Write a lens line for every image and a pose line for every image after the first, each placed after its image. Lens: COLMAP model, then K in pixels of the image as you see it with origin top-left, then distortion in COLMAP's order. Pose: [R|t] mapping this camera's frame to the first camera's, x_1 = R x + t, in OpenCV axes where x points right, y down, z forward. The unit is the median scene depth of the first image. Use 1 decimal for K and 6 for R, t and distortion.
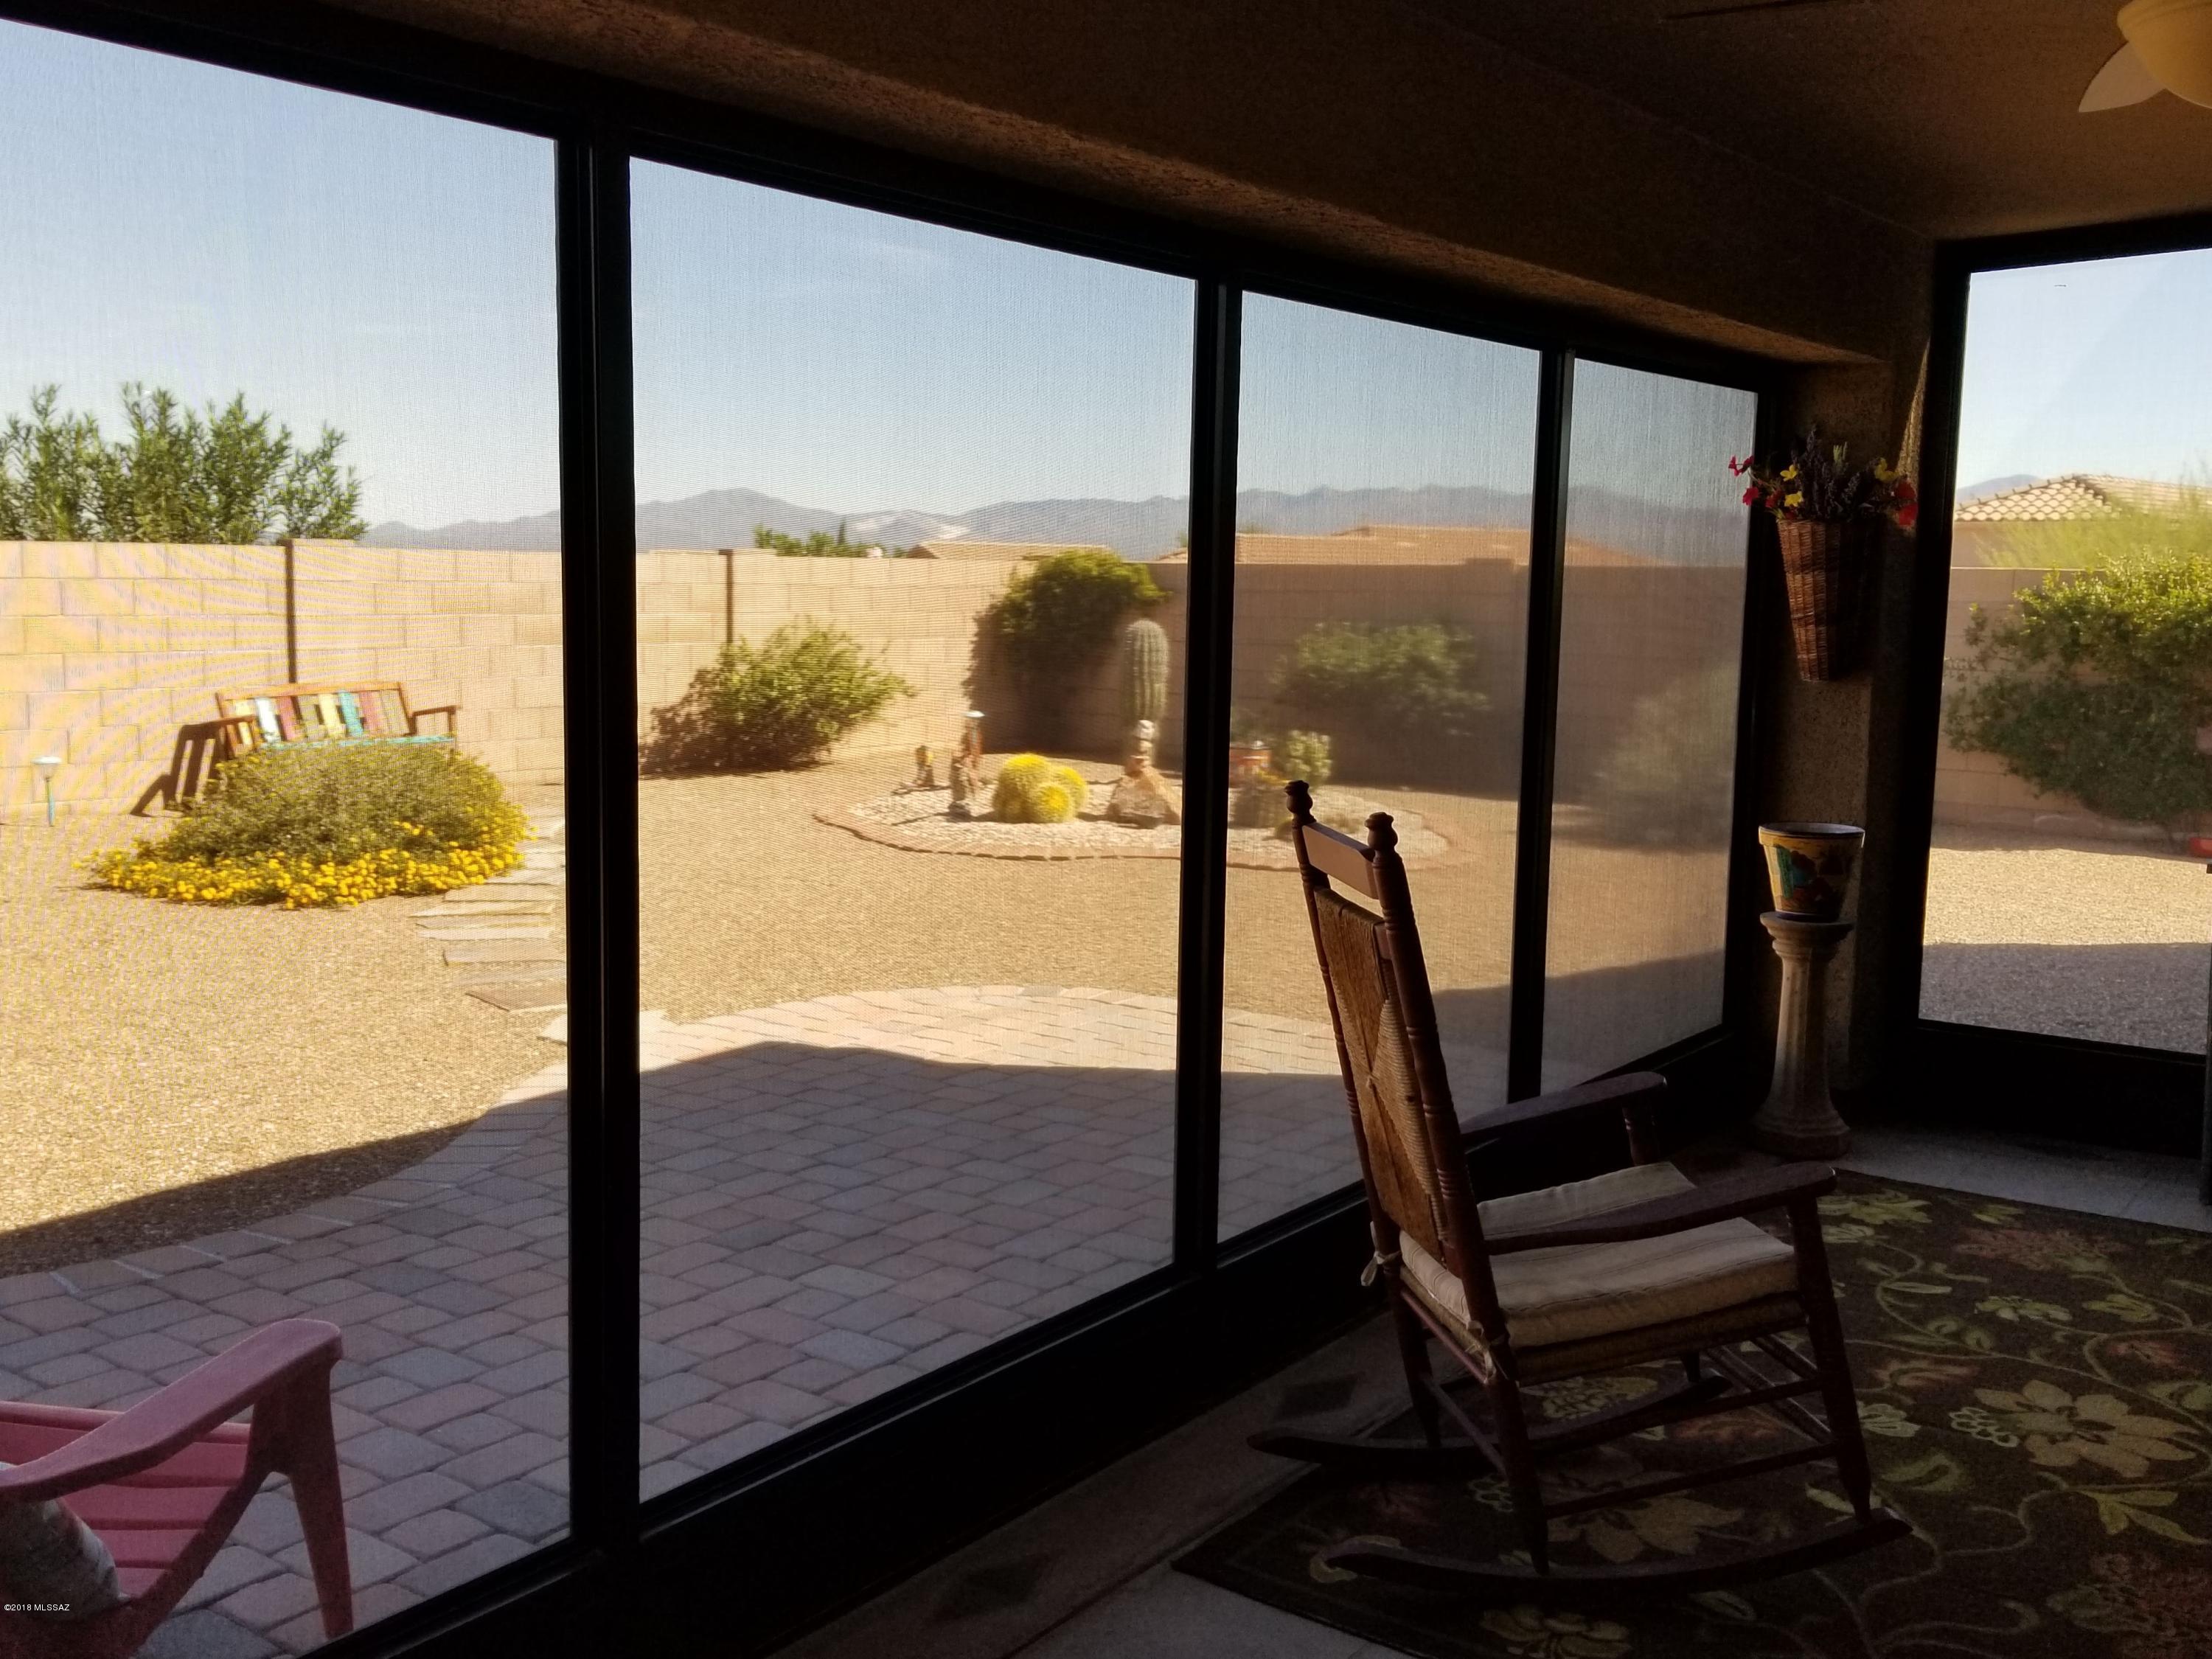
lens RADIAL K [[2781.0, 0, 1094.6], [0, 2781.0, 817.0], [0, 0, 1]] dist [0.124812, -0.306319]
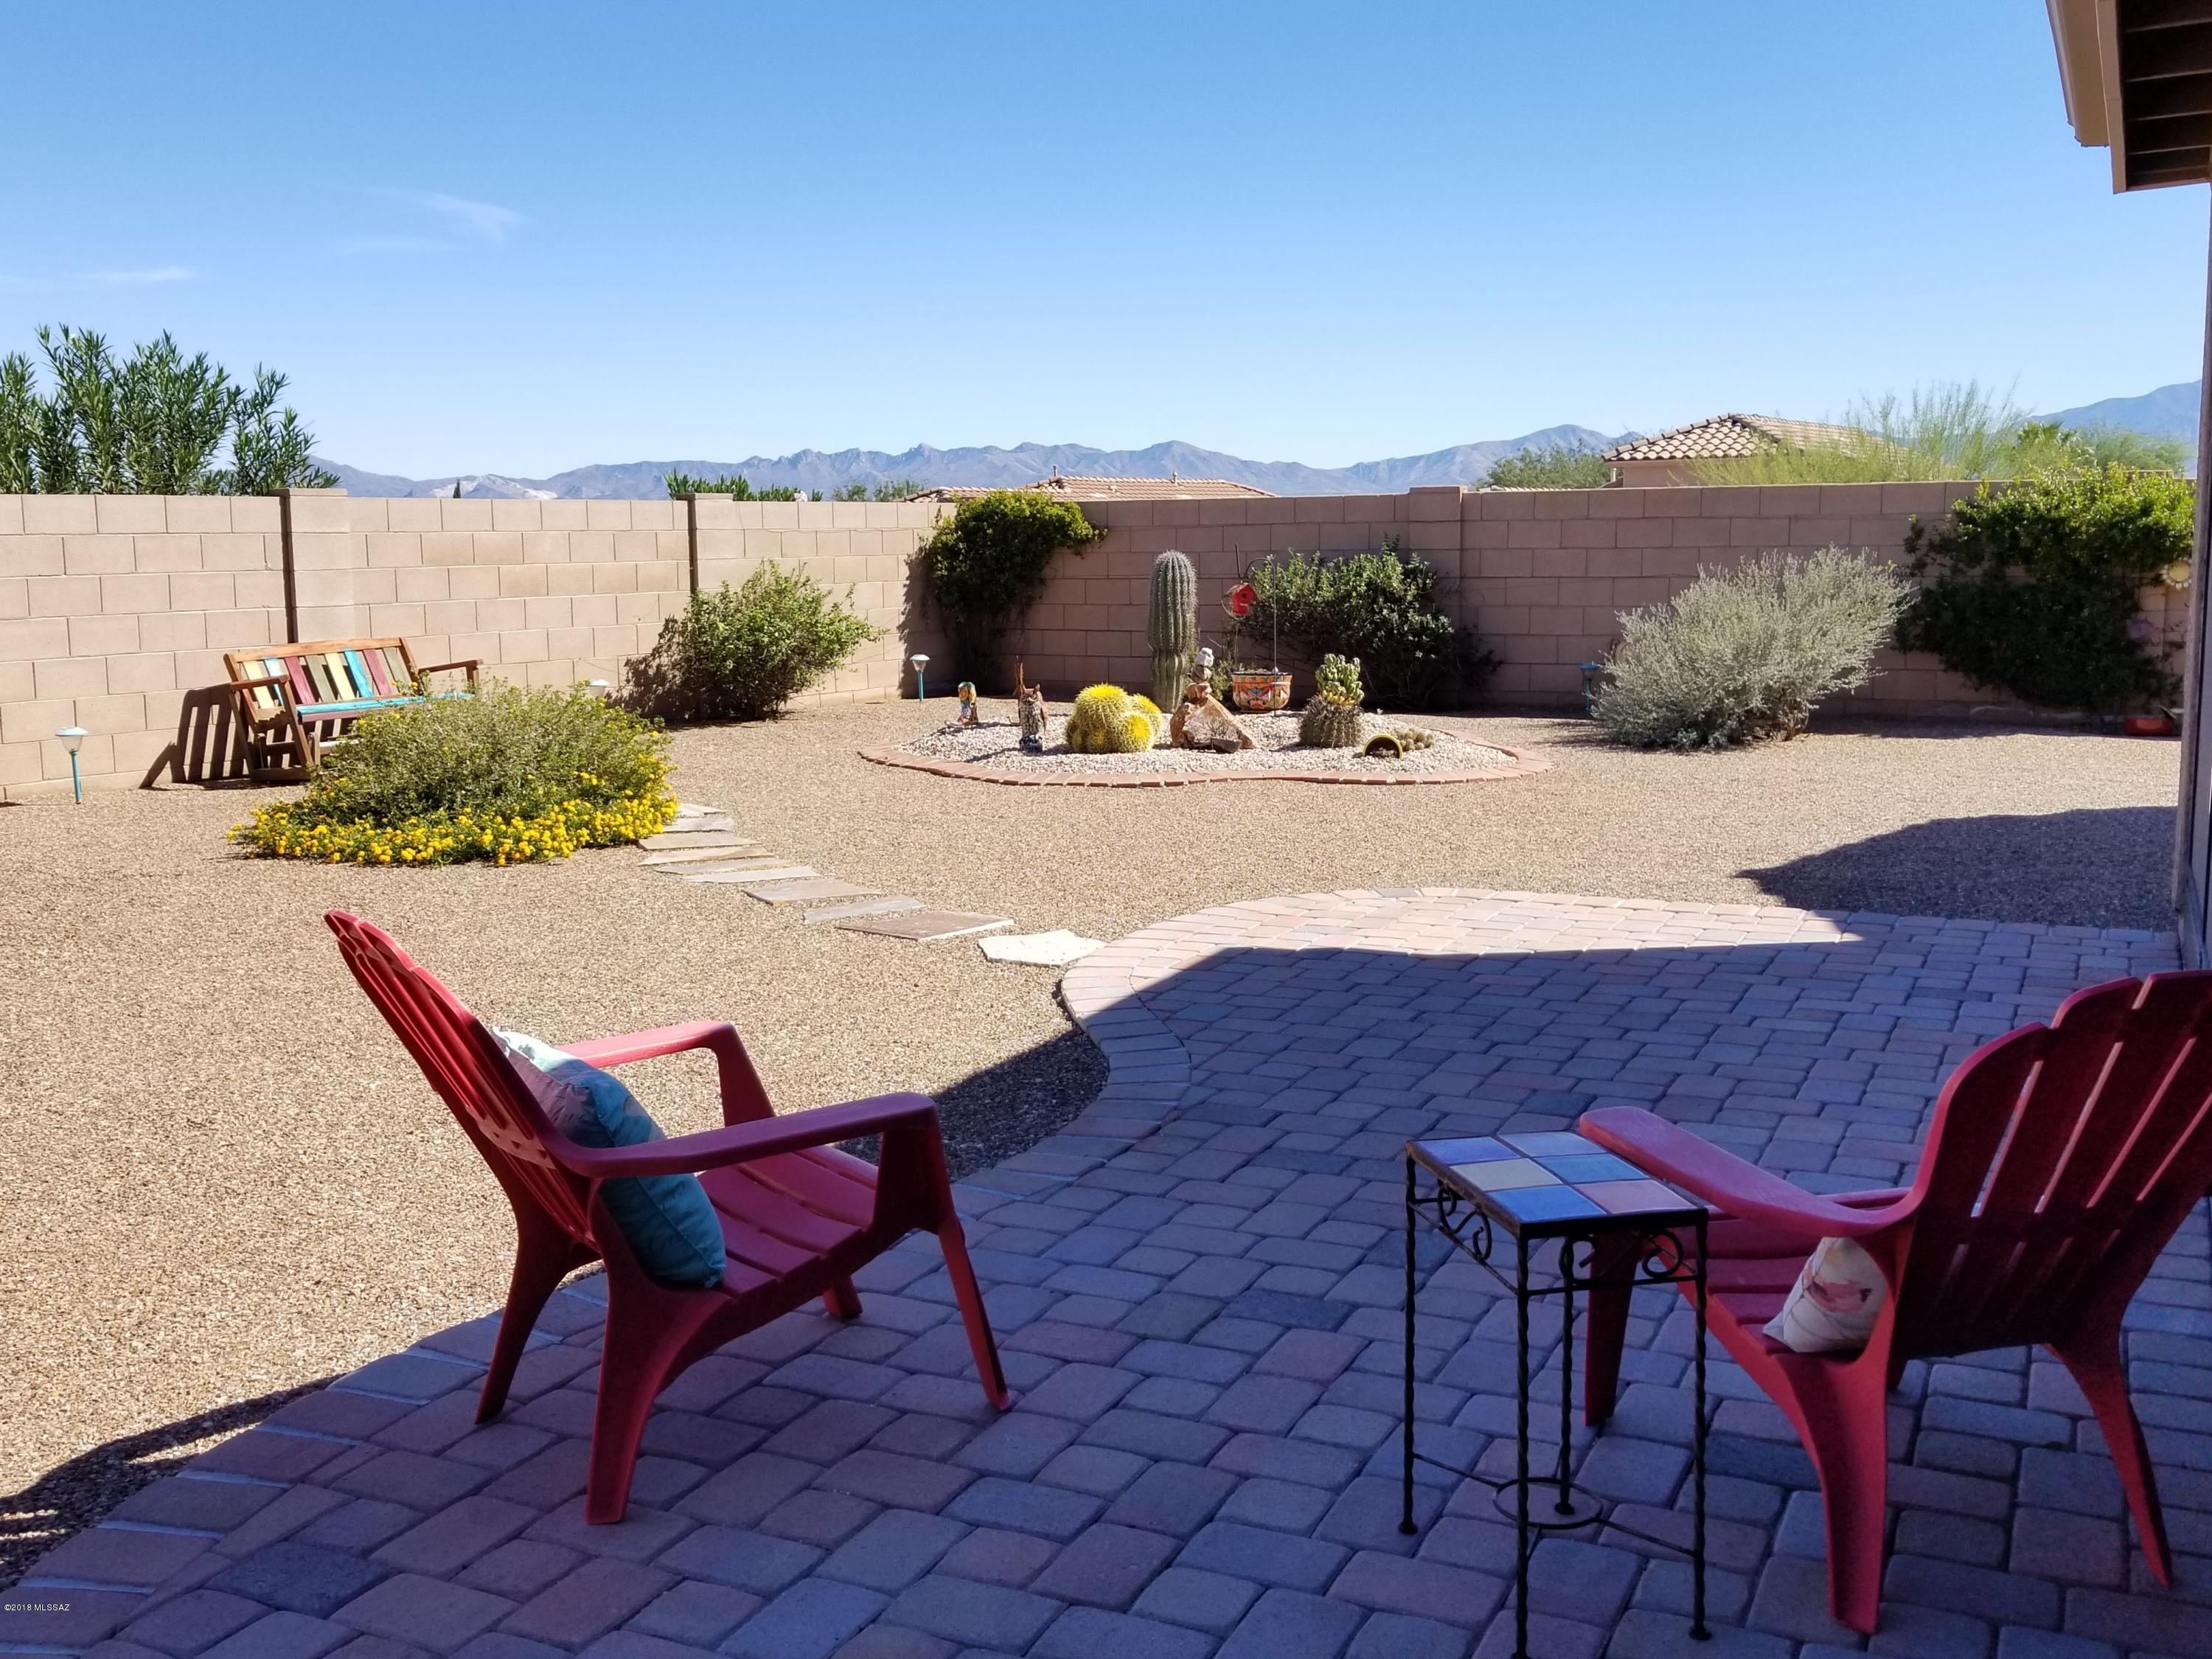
lens RADIAL K [[2781.0, 0, 1094.6], [0, 2781.0, 817.0], [0, 0, 1]] dist [0.124812, -0.306319]
pose [[0.968141, -0.049948, 0.245374, -0.258872], [0.048158, 0.998751, 0.013295, 0.010809], [-0.245732, -0.001055, 0.969337, 0.025683]]
